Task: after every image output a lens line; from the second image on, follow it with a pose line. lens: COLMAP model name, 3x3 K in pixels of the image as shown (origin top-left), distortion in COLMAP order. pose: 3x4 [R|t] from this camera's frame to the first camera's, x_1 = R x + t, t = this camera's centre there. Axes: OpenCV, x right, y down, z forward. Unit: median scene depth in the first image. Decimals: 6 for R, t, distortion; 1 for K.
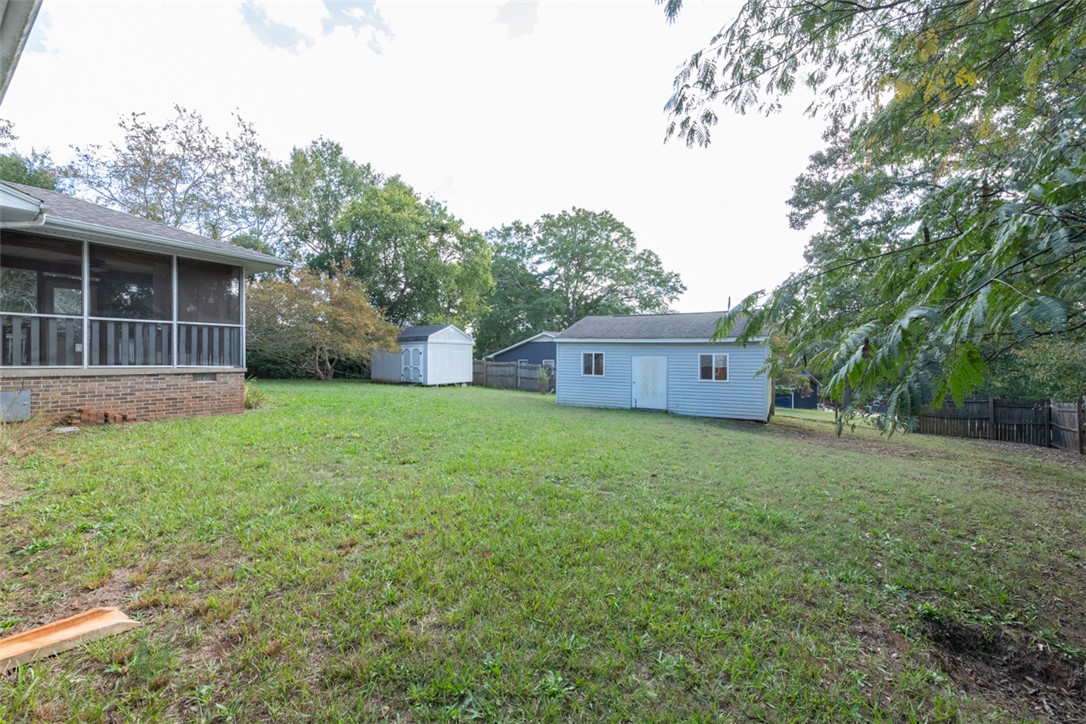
lens RADIAL K [[427.7, 0, 542.5], [0, 427.7, 359.1], [0, 0, 1]] dist [0.013065, -0.000718]
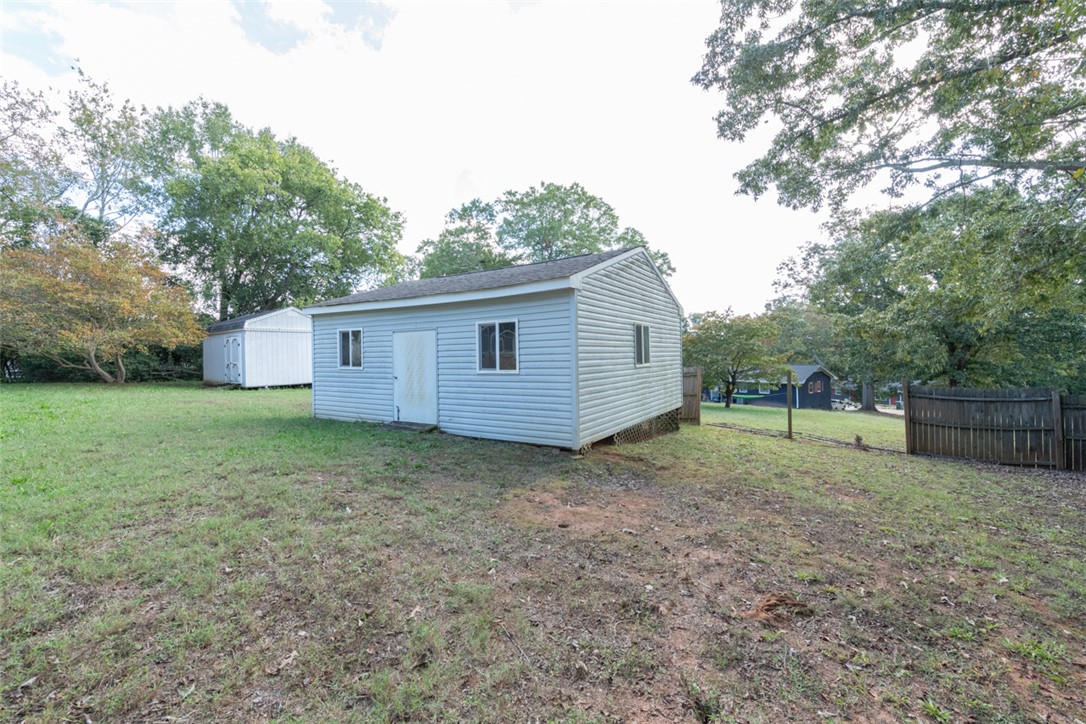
lens RADIAL K [[427.7, 0, 542.5], [0, 427.7, 357.0], [0, 0, 1]] dist [0.013065, -0.000718]
pose [[0.997869, -0.021847, -0.061486, 0.125392], [0.021727, 0.999761, -0.002612, 0.009120], [0.061528, 0.001271, 0.998105, 0.121965]]
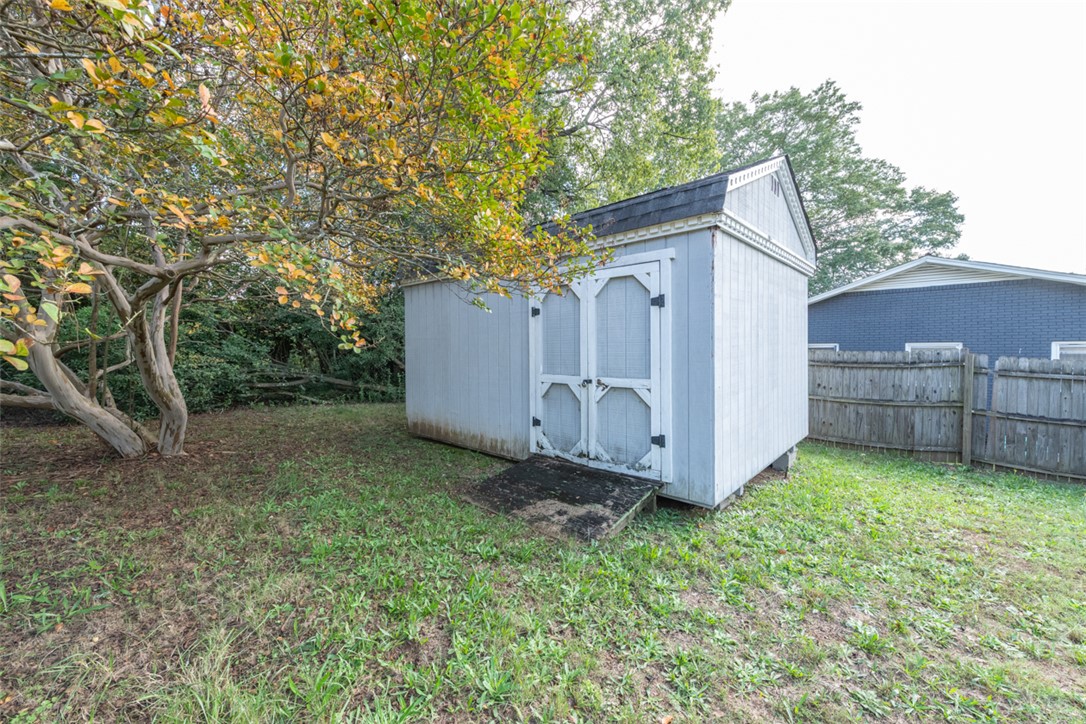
lens RADIAL K [[427.7, 0, 541.3], [0, 427.7, 357.7], [0, 0, 1]] dist [0.013065, -0.000718]
pose [[0.985982, -0.005807, -0.166753, -0.131203], [0.009428, 0.999737, 0.020929, 0.001489], [0.166587, -0.022208, 0.985777, 0.362335]]
